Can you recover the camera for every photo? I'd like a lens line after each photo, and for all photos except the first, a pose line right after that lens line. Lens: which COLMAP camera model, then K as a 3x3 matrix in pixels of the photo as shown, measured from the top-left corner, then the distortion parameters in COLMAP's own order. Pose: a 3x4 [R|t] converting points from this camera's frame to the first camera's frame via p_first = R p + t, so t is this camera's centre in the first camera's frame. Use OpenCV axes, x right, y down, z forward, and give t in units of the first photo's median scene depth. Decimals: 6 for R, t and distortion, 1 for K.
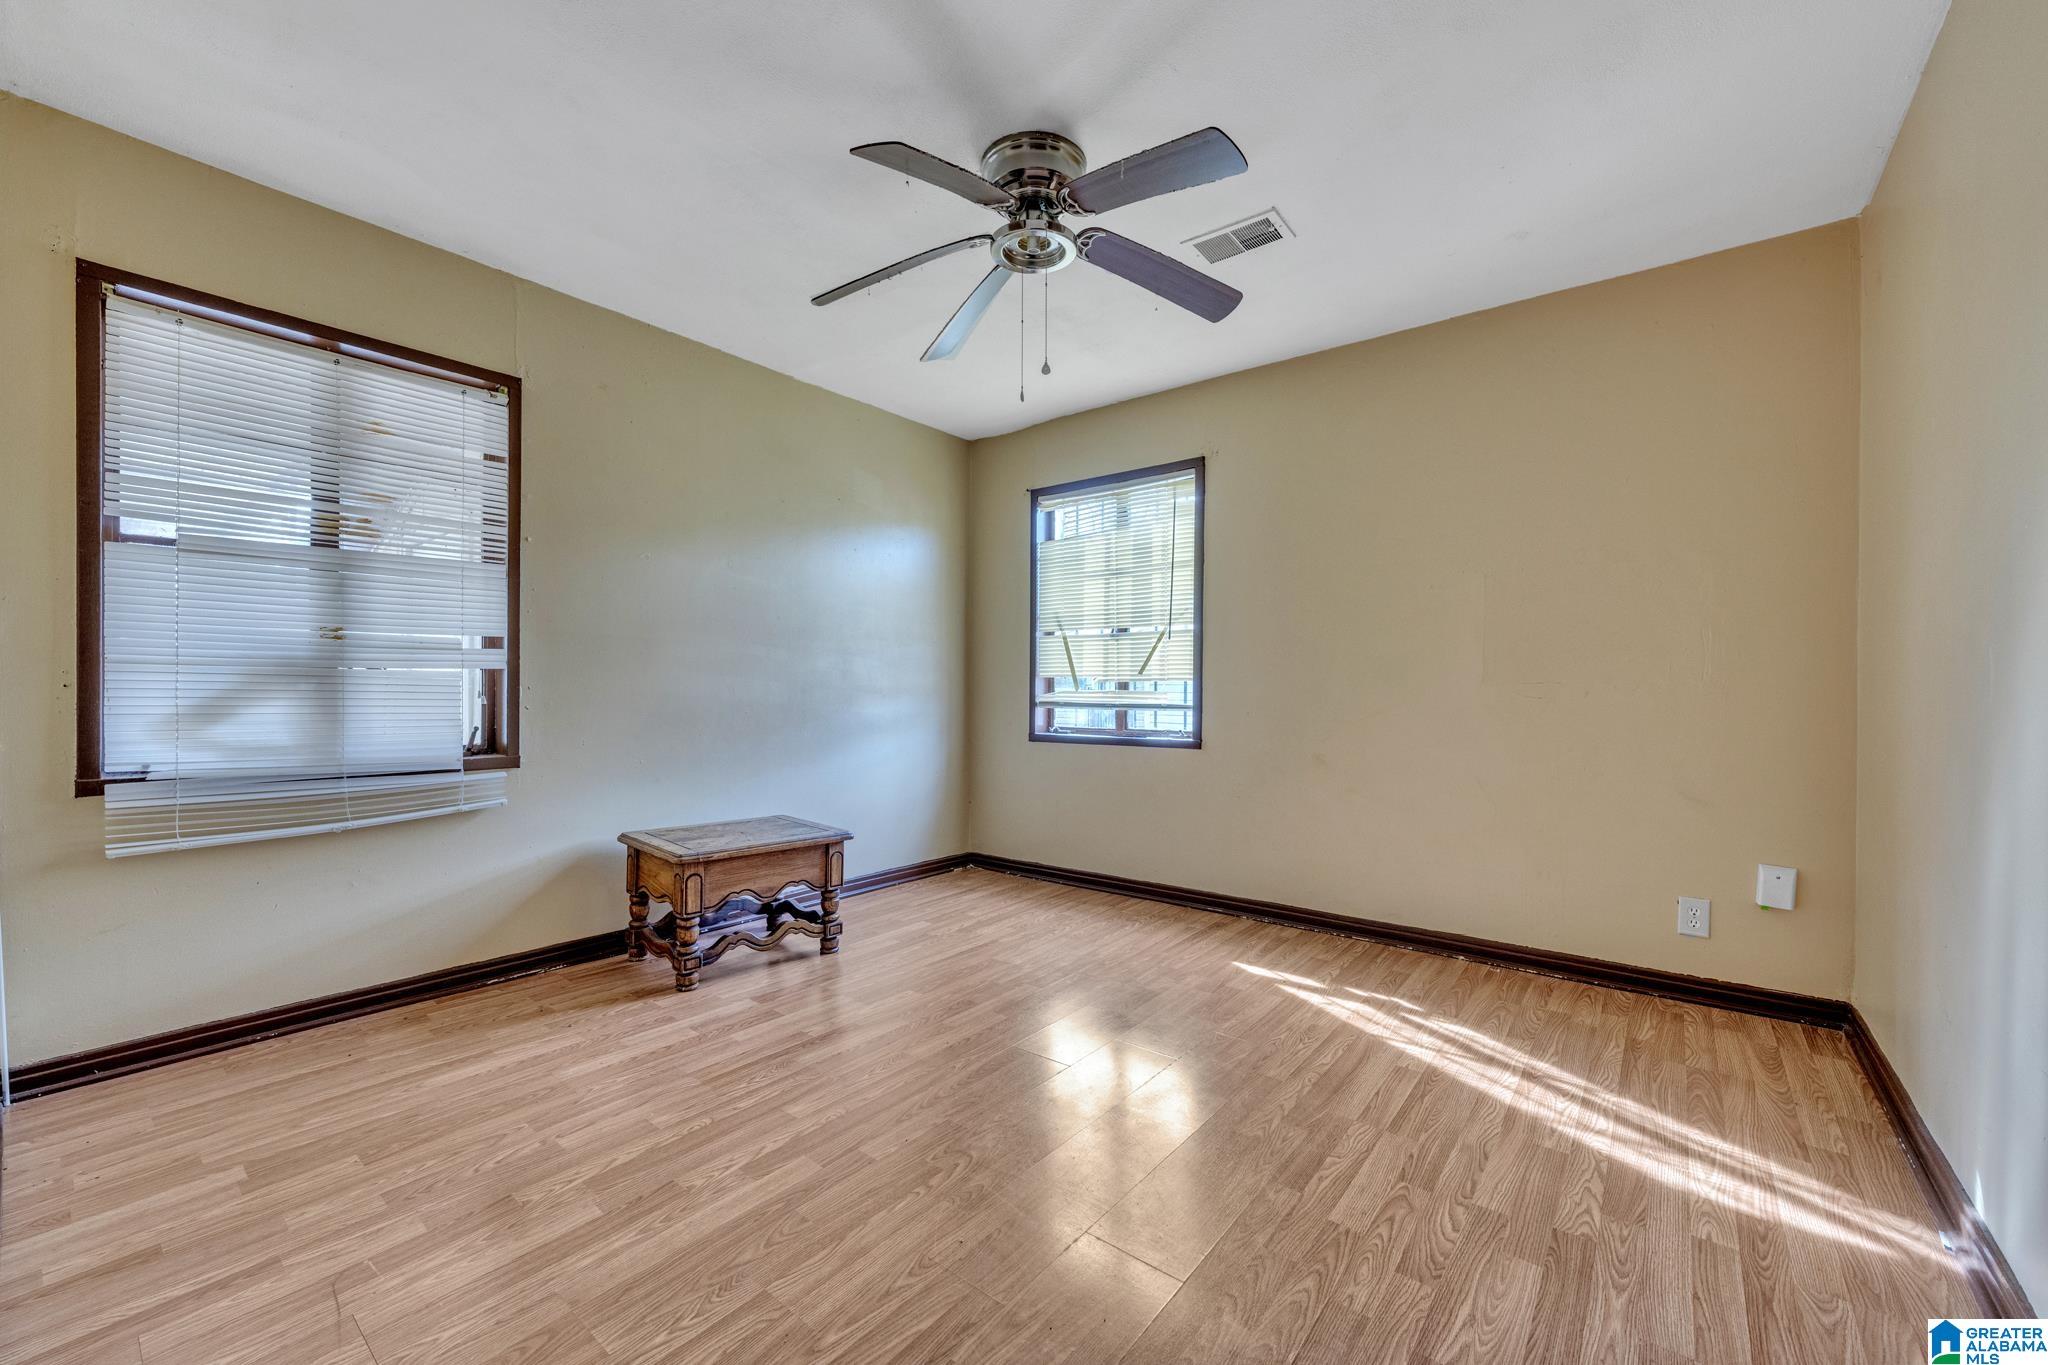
lens RADIAL K [[809.4, 0, 1023.2], [0, 809.4, 691.4], [0, 0, 1]] dist [0.000742, -0.000374]
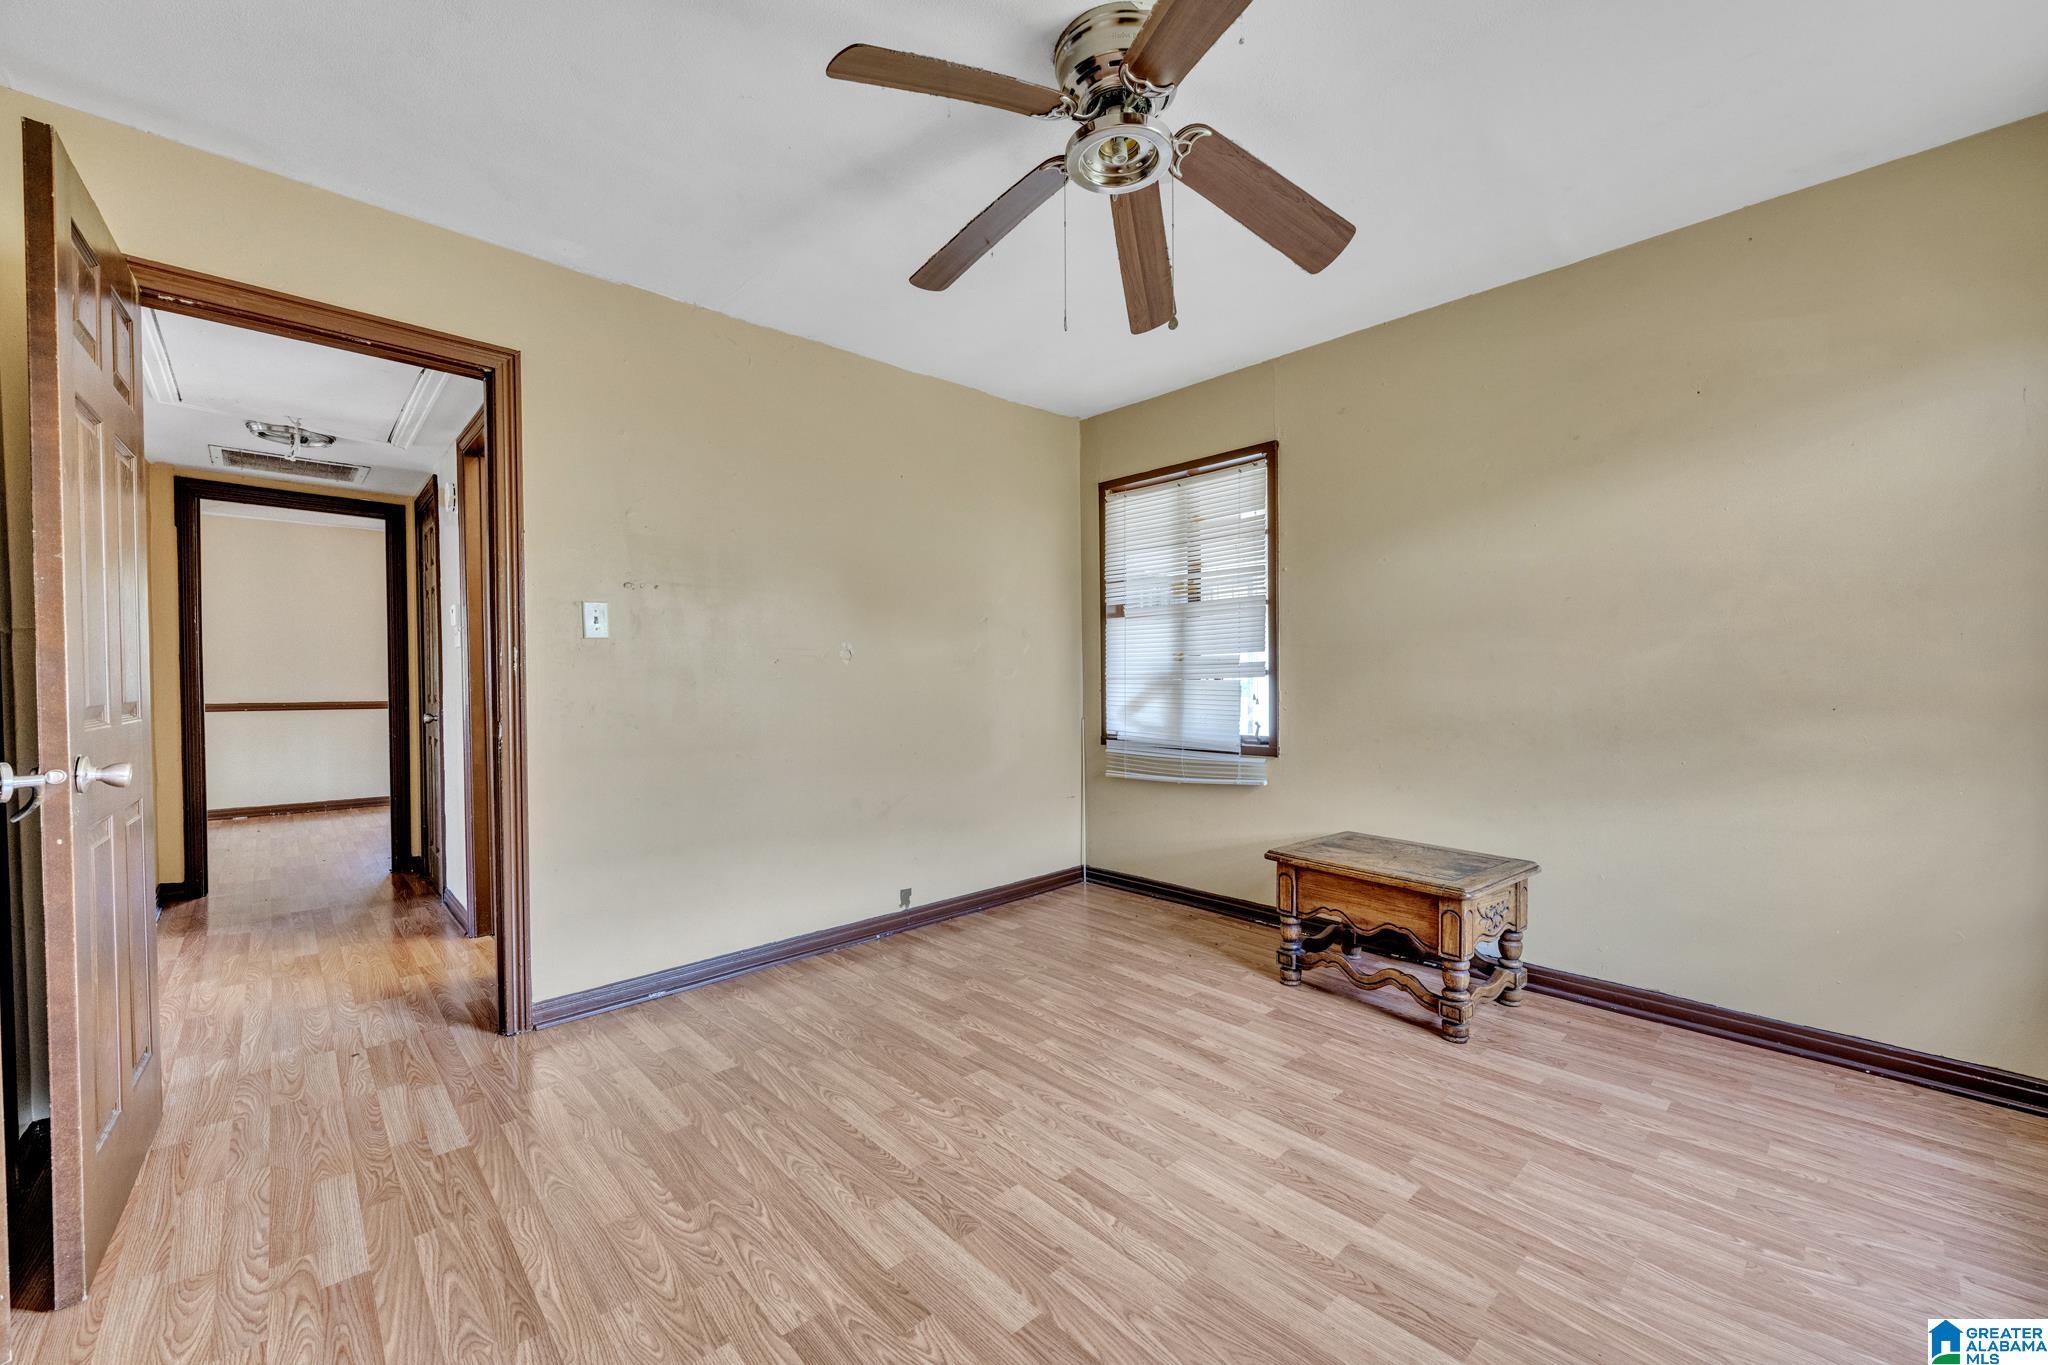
lens RADIAL K [[809.4, 0, 1023.2], [0, 809.4, 691.4], [0, 0, 1]] dist [0.000742, -0.000374]
pose [[-0.146911, 0.006283, -0.989130, 0.782798], [-0.001658, 0.999977, 0.006598, -0.015866], [0.989148, 0.002610, -0.146897, 0.965124]]
